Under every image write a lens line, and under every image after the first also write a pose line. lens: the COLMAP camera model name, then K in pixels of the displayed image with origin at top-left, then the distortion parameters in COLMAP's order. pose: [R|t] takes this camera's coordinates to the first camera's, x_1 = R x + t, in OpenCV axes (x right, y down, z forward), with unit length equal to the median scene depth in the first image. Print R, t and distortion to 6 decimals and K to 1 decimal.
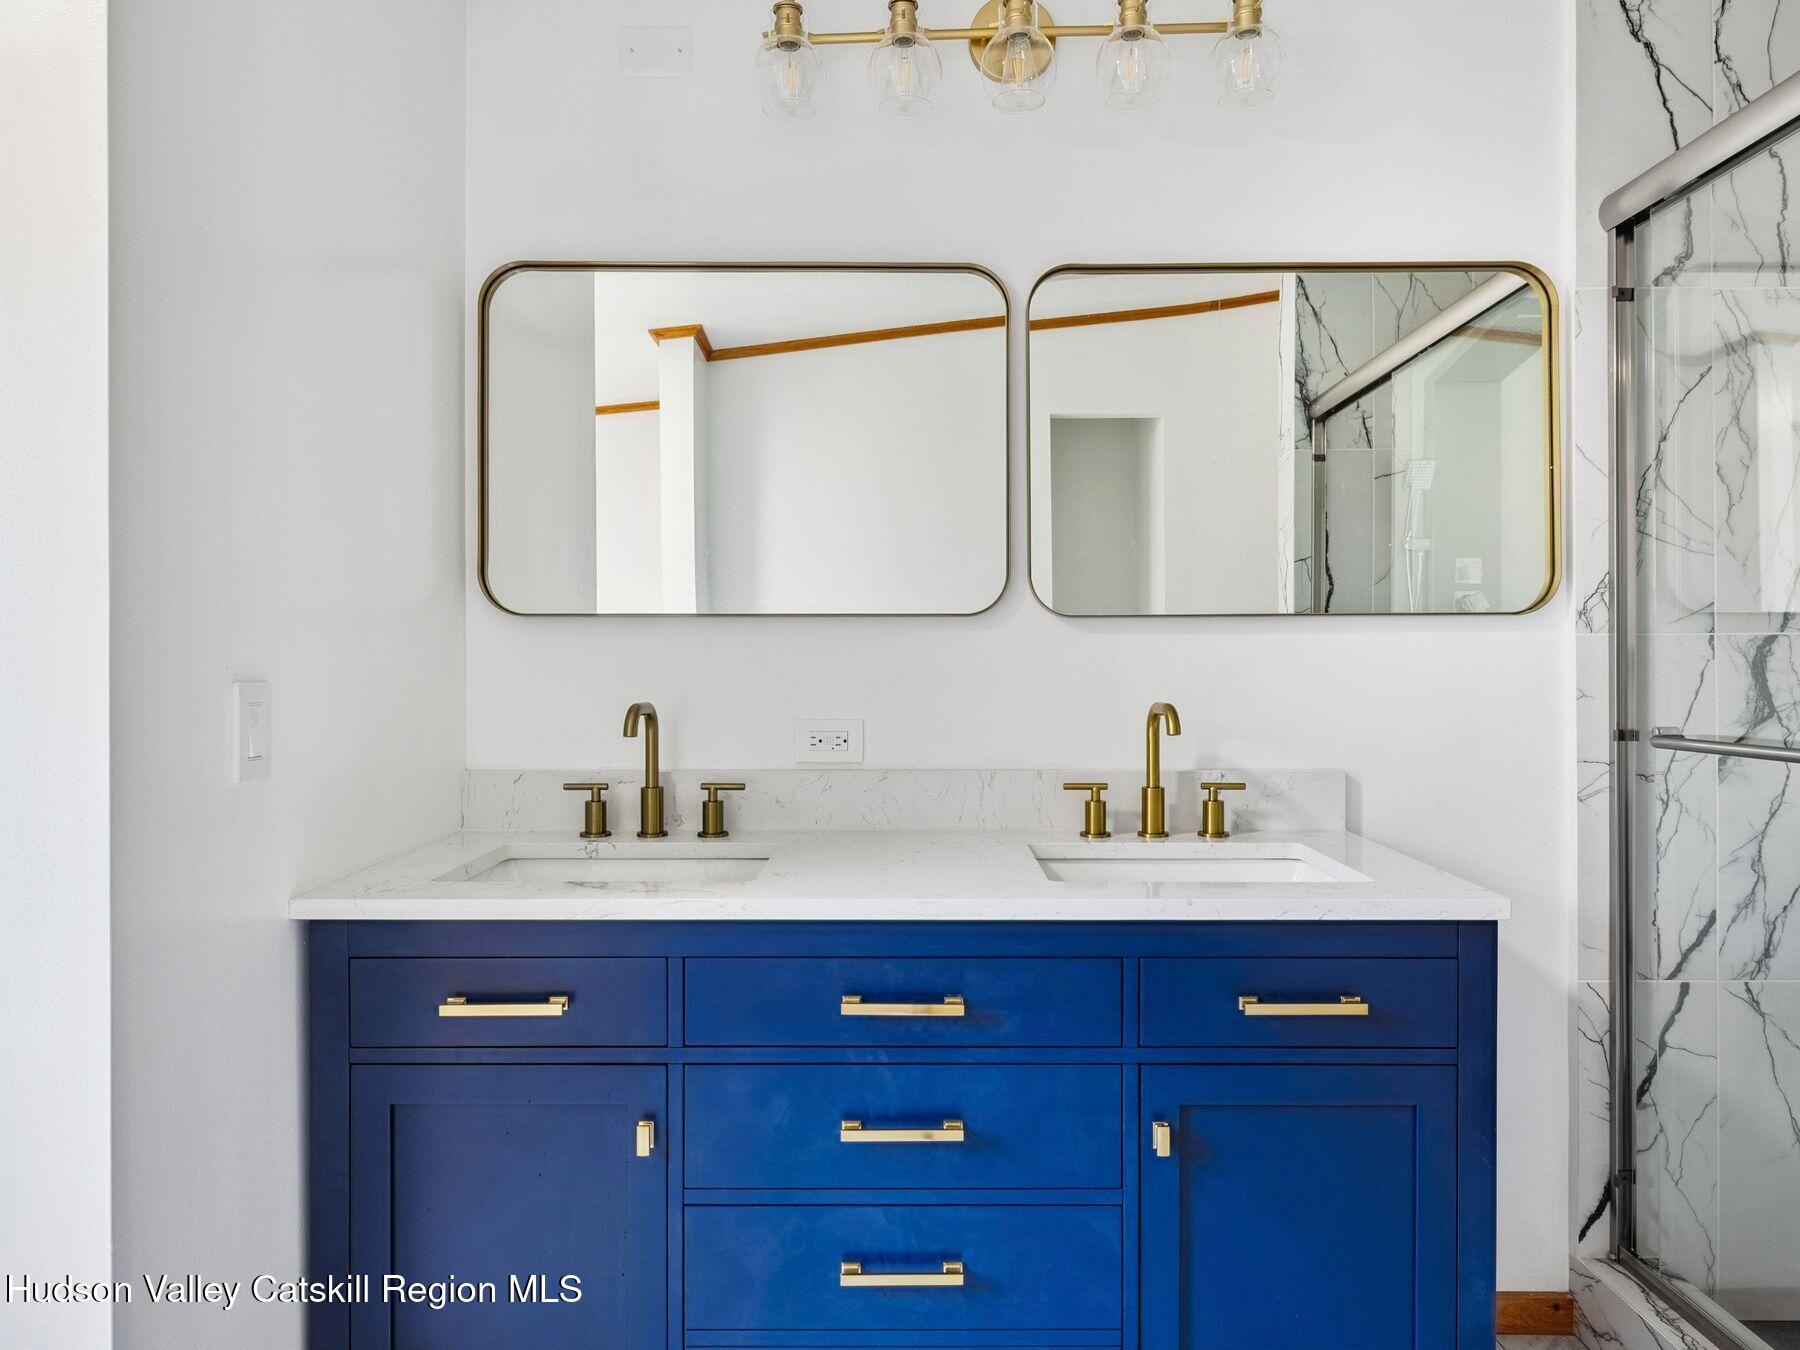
lens RADIAL K [[1142.1, 0, 901.8], [0, 1142.1, 658.5], [0, 0, 1]] dist [-0.002404, 0.006600]
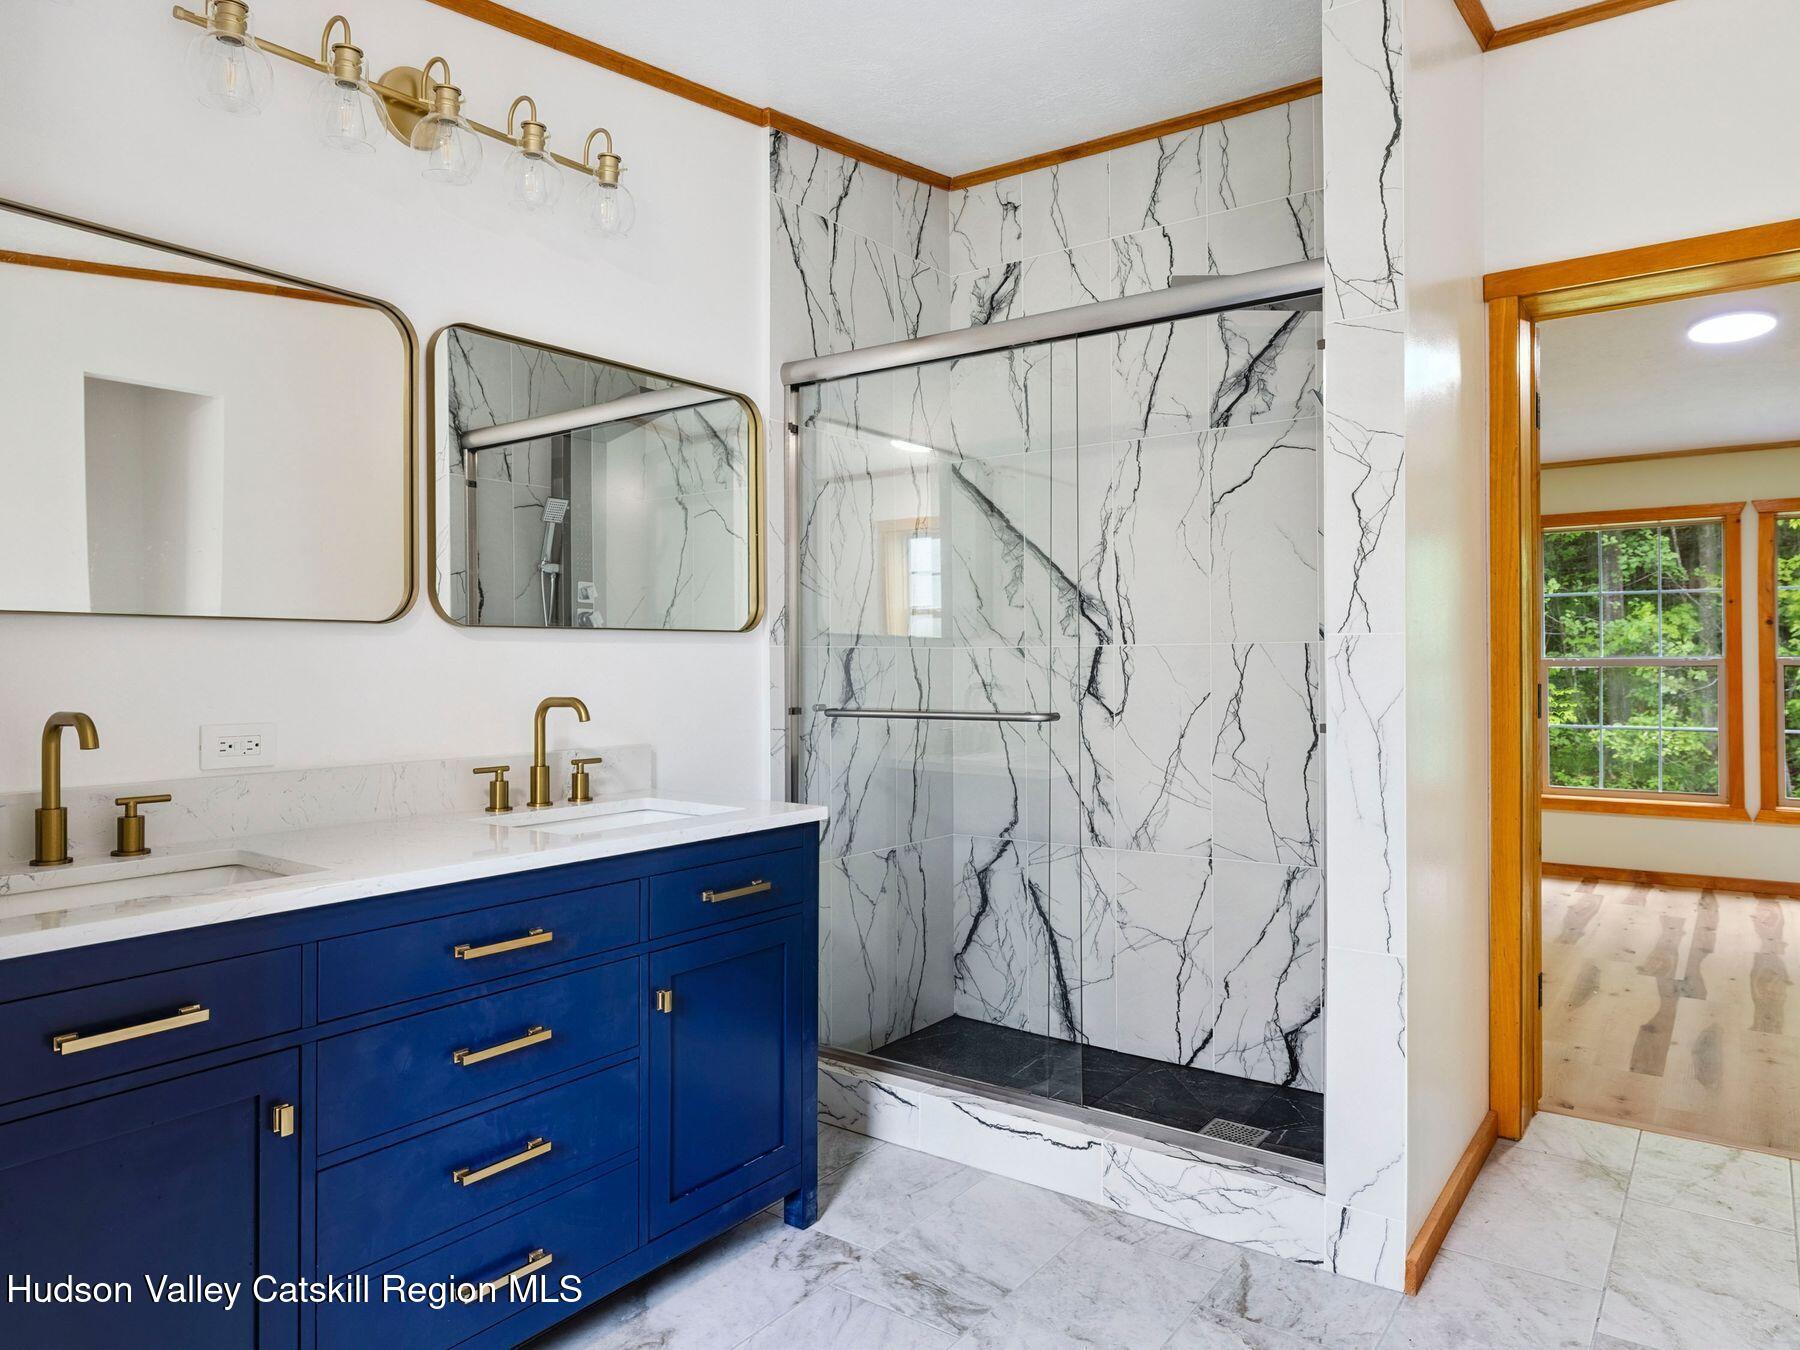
lens RADIAL K [[1142.1, 0, 912.0], [0, 1142.1, 677.0], [0, 0, 1]] dist [-0.002404, 0.006600]
pose [[0.600855, -0.012057, 0.799267, -0.526910], [-0.002939, 0.999846, 0.017293, -0.007232], [-0.799352, -0.012739, 0.600727, -0.070275]]
